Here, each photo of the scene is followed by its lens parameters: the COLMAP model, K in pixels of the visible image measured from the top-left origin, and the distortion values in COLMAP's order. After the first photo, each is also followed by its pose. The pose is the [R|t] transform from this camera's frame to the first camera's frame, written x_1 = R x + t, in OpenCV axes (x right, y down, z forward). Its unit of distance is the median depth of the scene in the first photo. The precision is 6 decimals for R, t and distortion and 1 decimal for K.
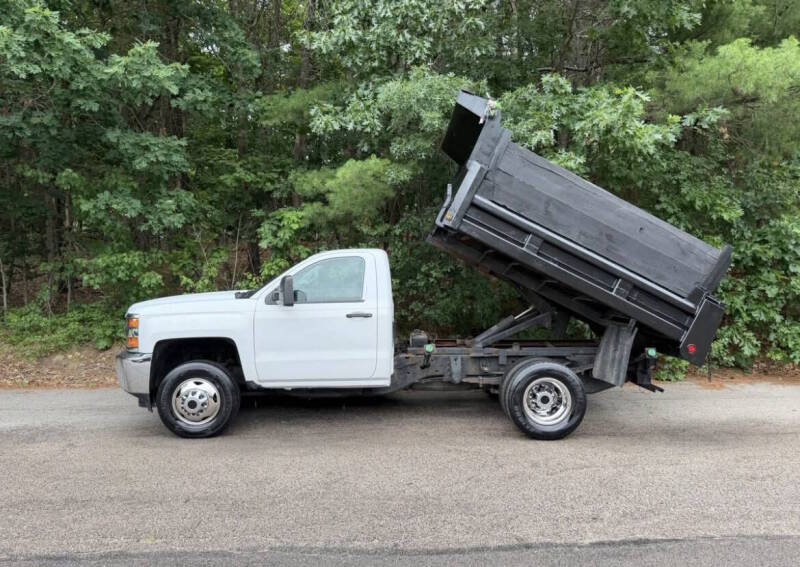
lens RADIAL K [[576.6, 0, 401.1], [0, 576.6, 290.8], [0, 0, 1]] dist [-0.000893, -0.012280]
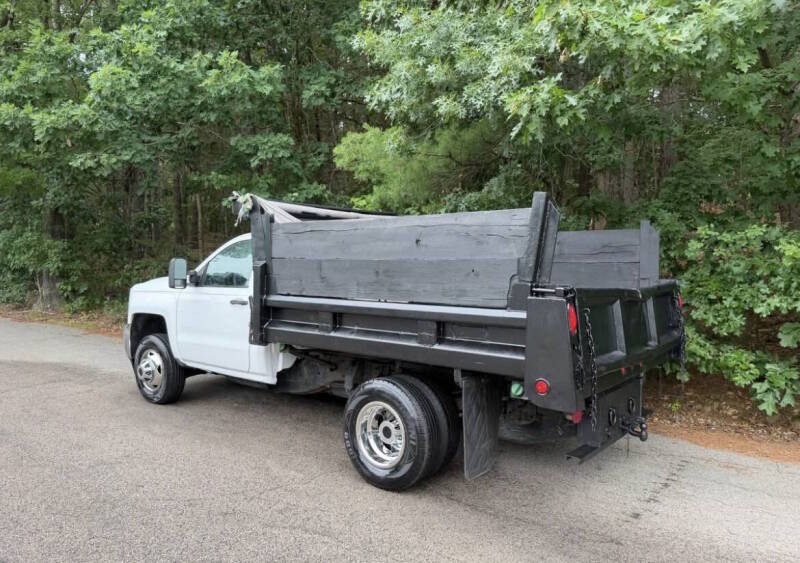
lens RADIAL K [[576.6, 0, 400.8], [0, 576.6, 285.3], [0, 0, 1]] dist [-0.000893, -0.012280]
pose [[0.767457, 0.038416, -0.639948, 0.690894], [-0.039114, 0.999149, 0.013071, -0.005970], [0.639906, 0.015000, 0.768307, 0.433608]]
